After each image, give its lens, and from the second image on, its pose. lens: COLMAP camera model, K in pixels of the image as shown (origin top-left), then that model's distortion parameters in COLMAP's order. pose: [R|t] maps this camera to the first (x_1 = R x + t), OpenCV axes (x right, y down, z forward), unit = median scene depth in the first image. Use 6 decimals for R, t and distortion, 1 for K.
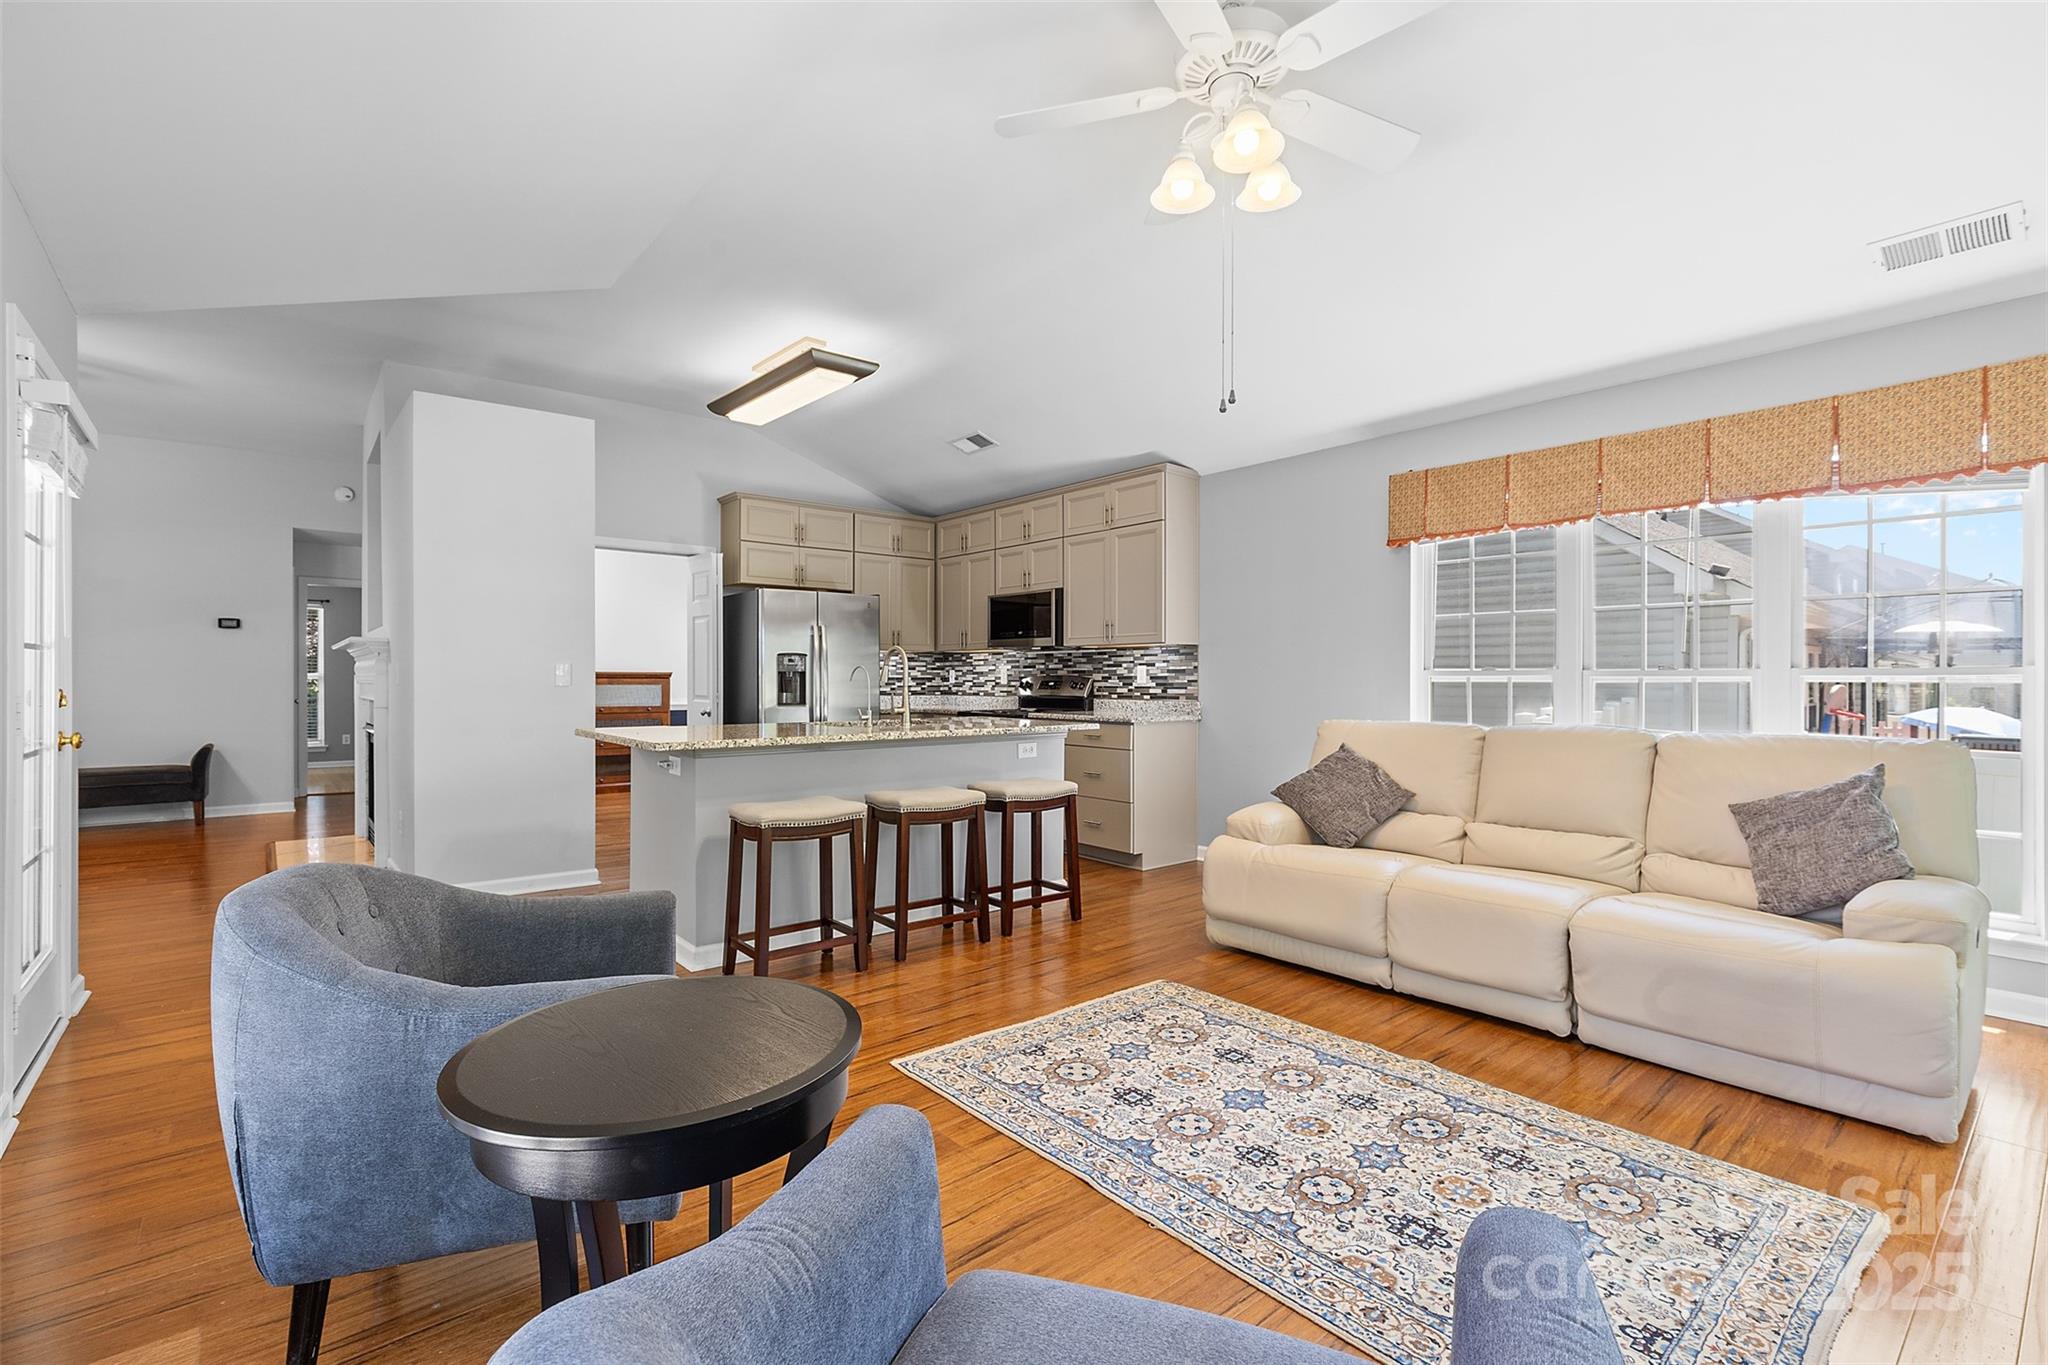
lens RADIAL K [[916.7, 0, 1016.8], [0, 916.7, 677.3], [0, 0, 1]] dist [0.007606, -0.000688]
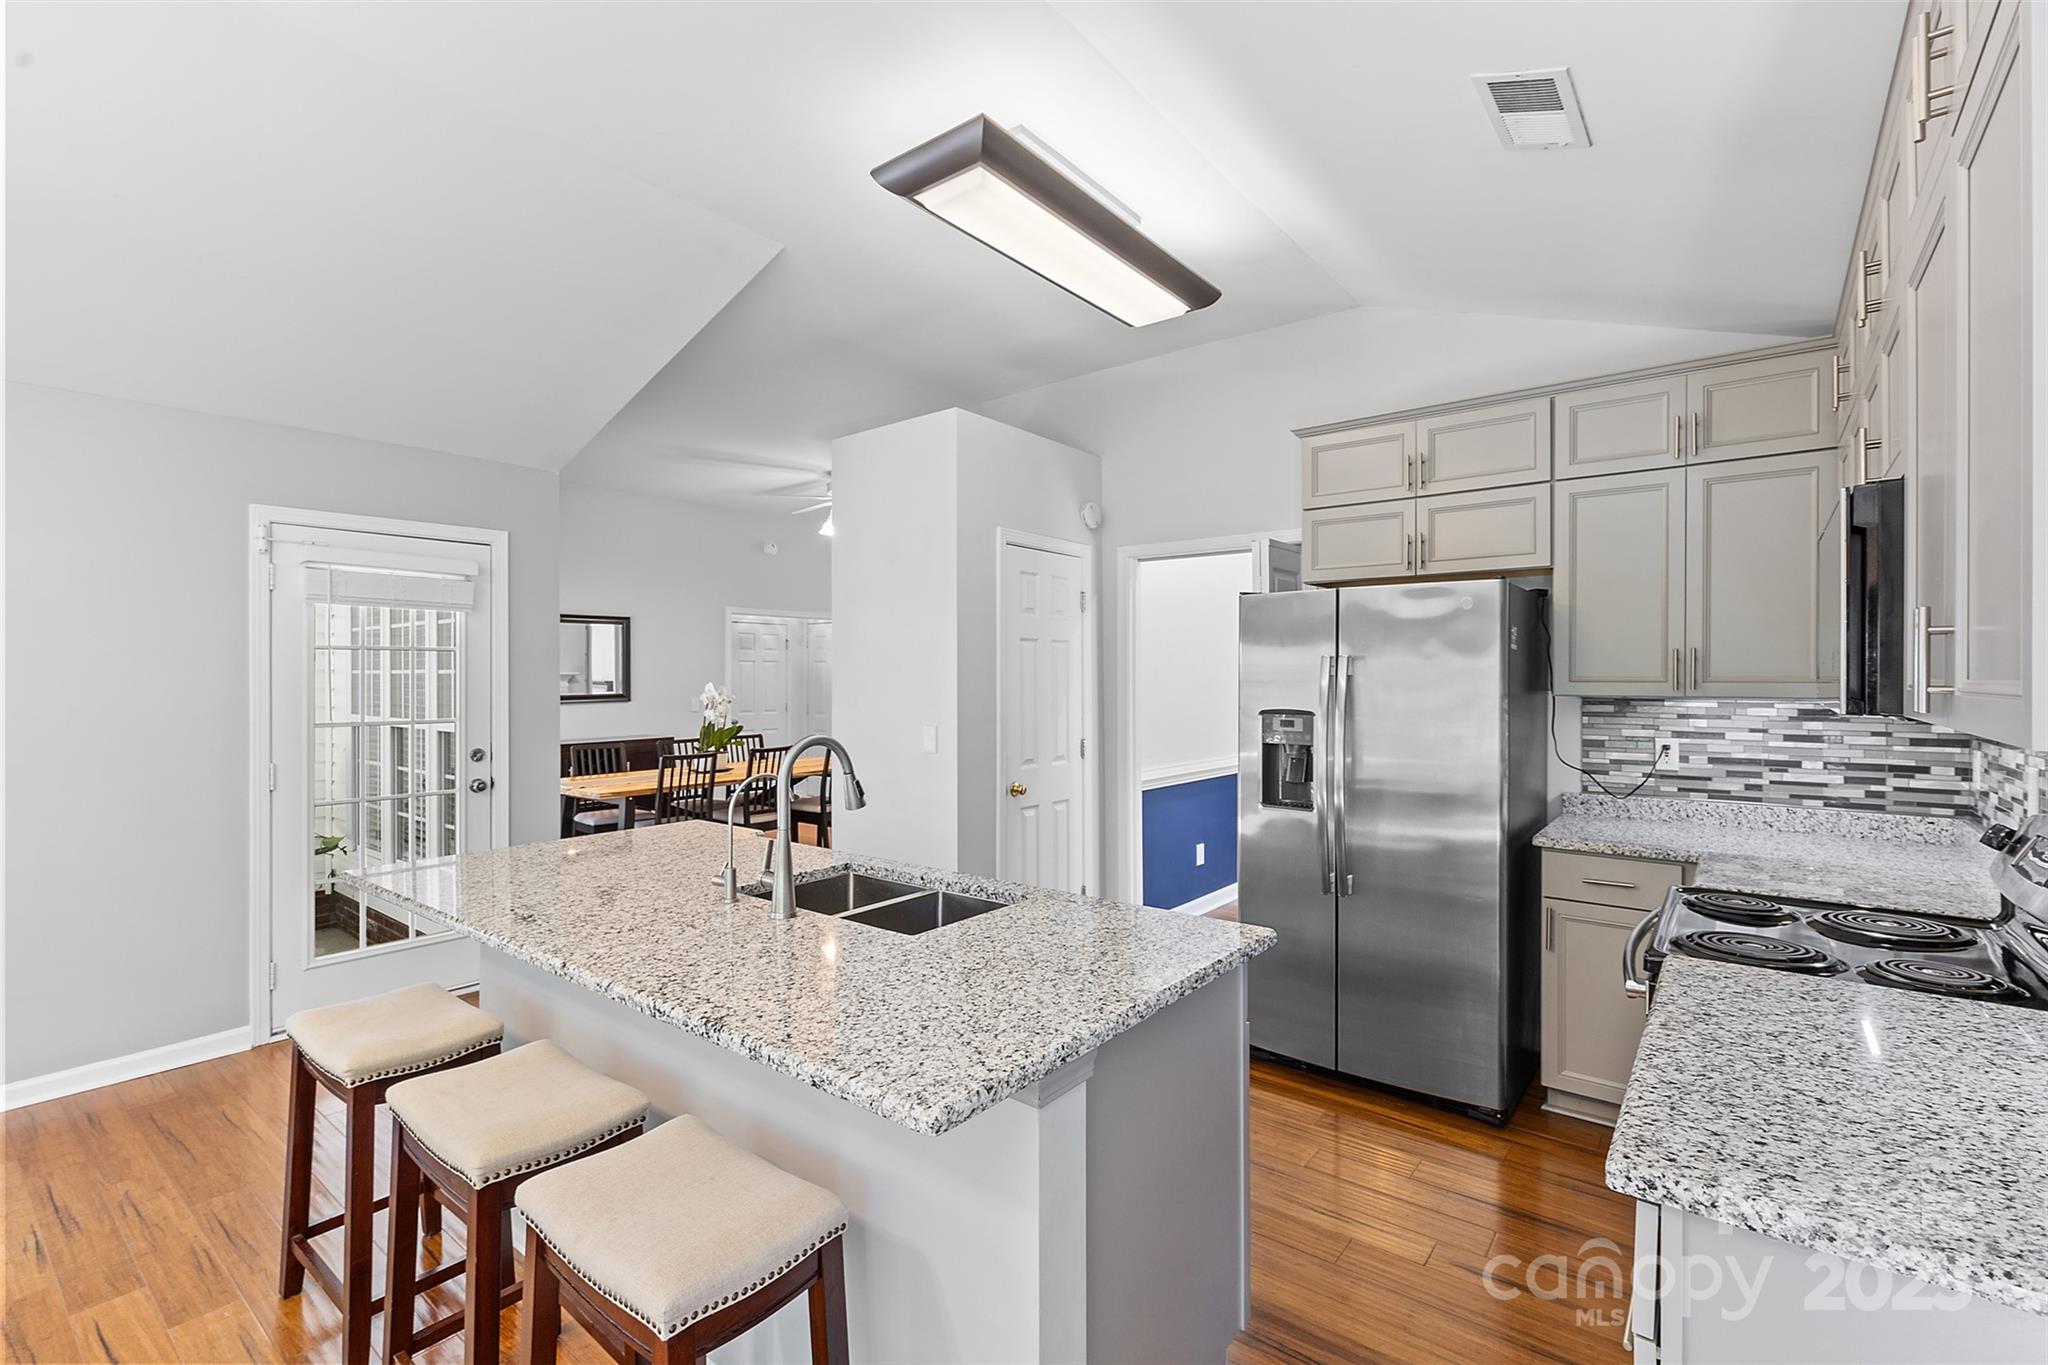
lens RADIAL K [[916.7, 0, 1018.2], [0, 916.7, 678.9], [0, 0, 1]] dist [0.001478, 0.000044]
pose [[0.203413, 0.000191, -0.979093, 0.248095], [0.002522, 0.999997, 0.000719, -0.045816], [0.979090, -0.002615, 0.203411, 0.747058]]
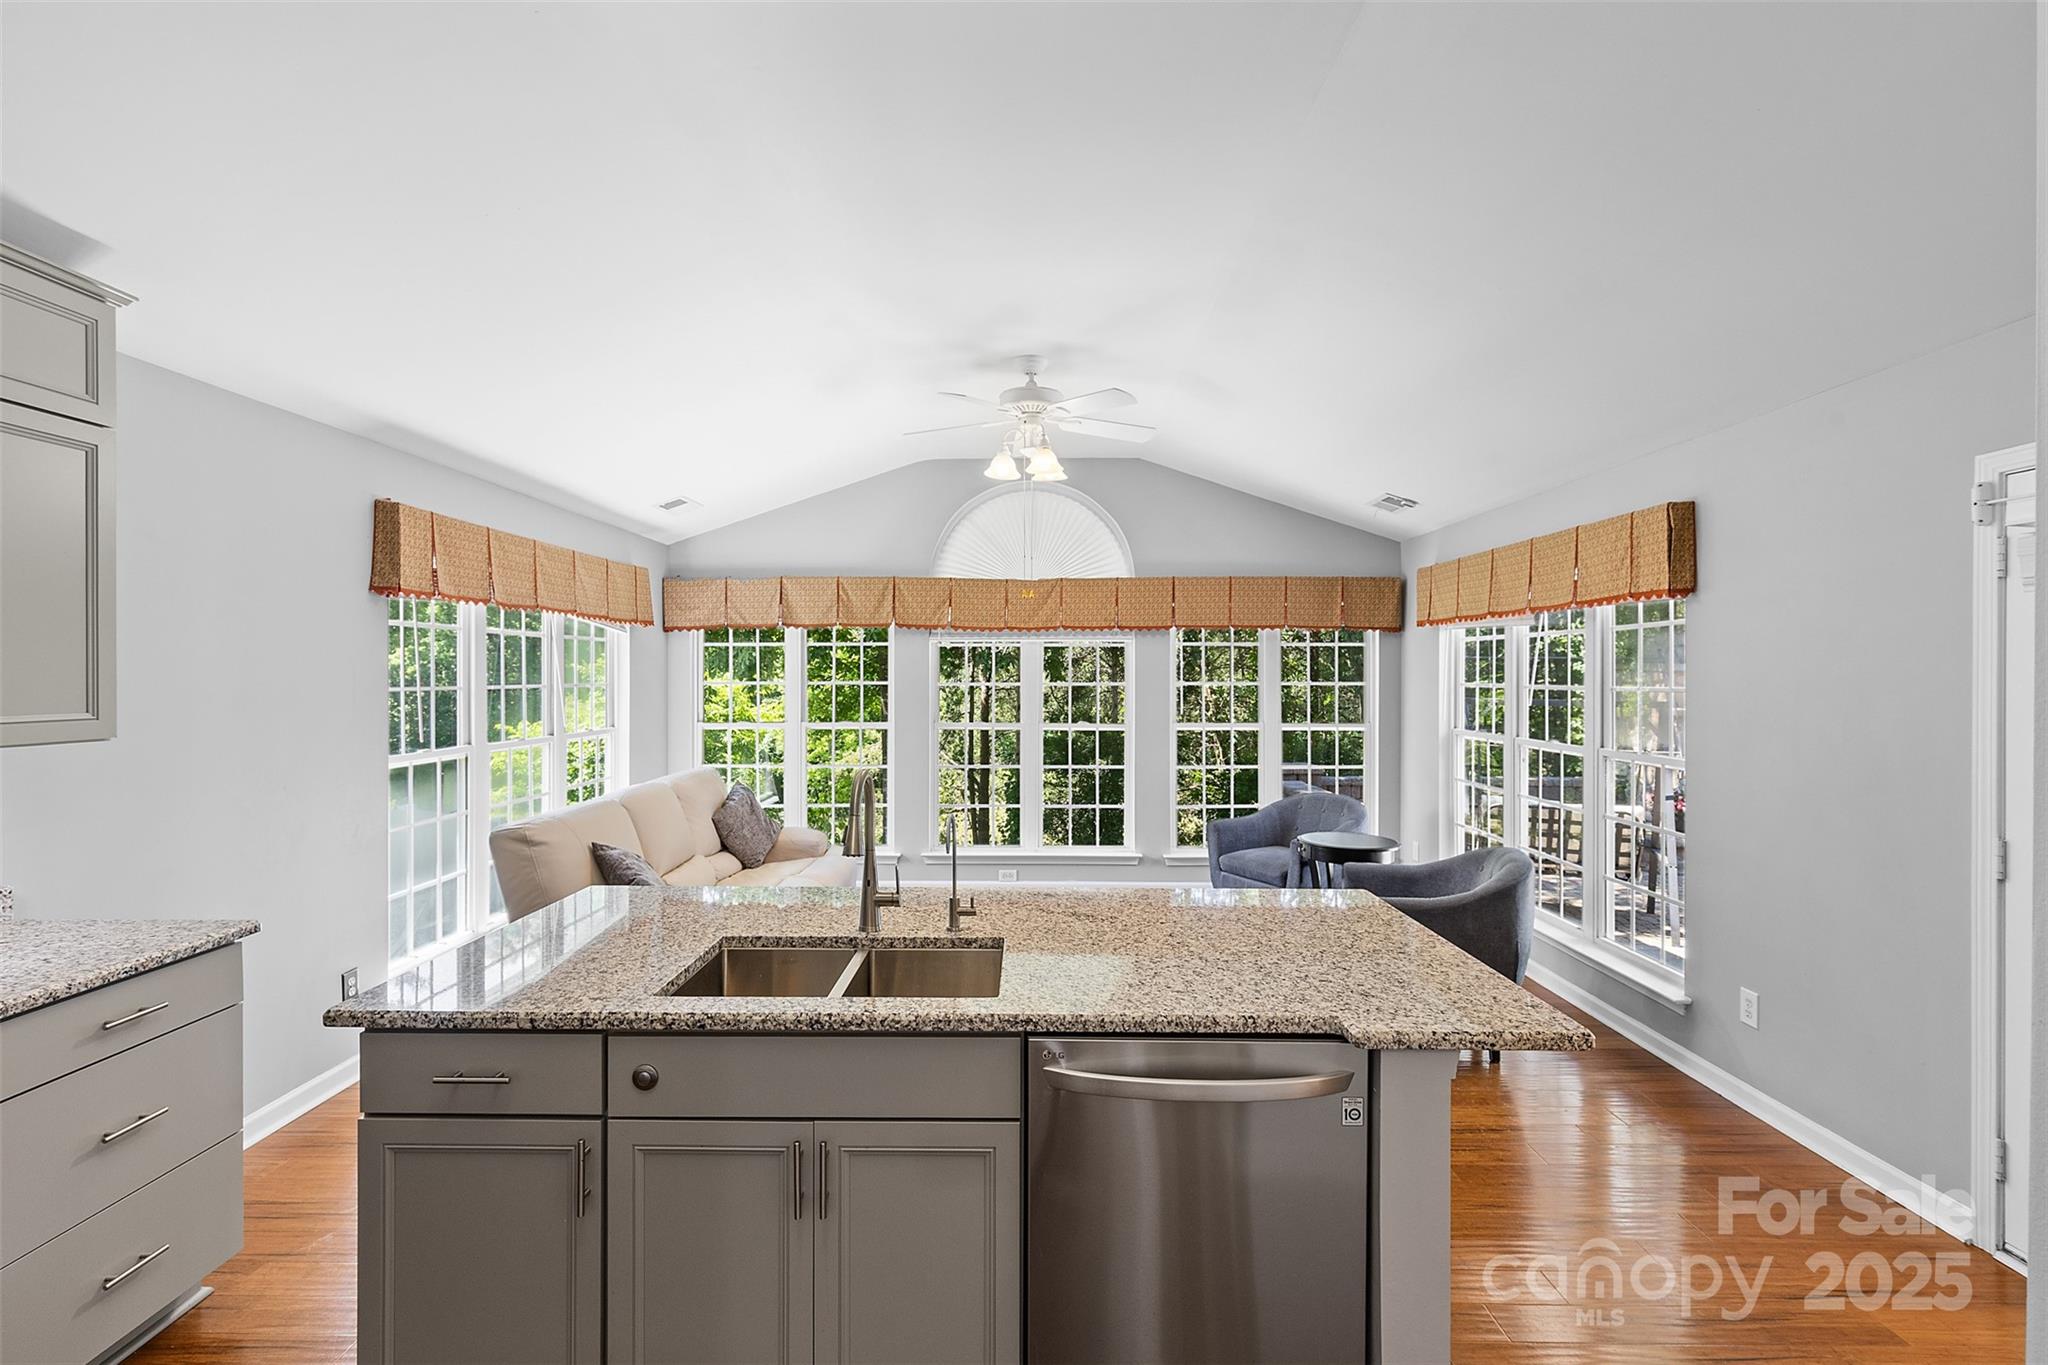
lens RADIAL K [[920.2, 0, 1017.3], [0, 920.2, 680.8], [0, 0, 1]] dist [0.006853, 0.000317]
pose [[-0.759618, -0.006054, 0.650341, -0.367324], [-0.003404, 0.999980, 0.005333, -0.060964], [-0.650361, 0.001837, -0.759623, 0.966127]]
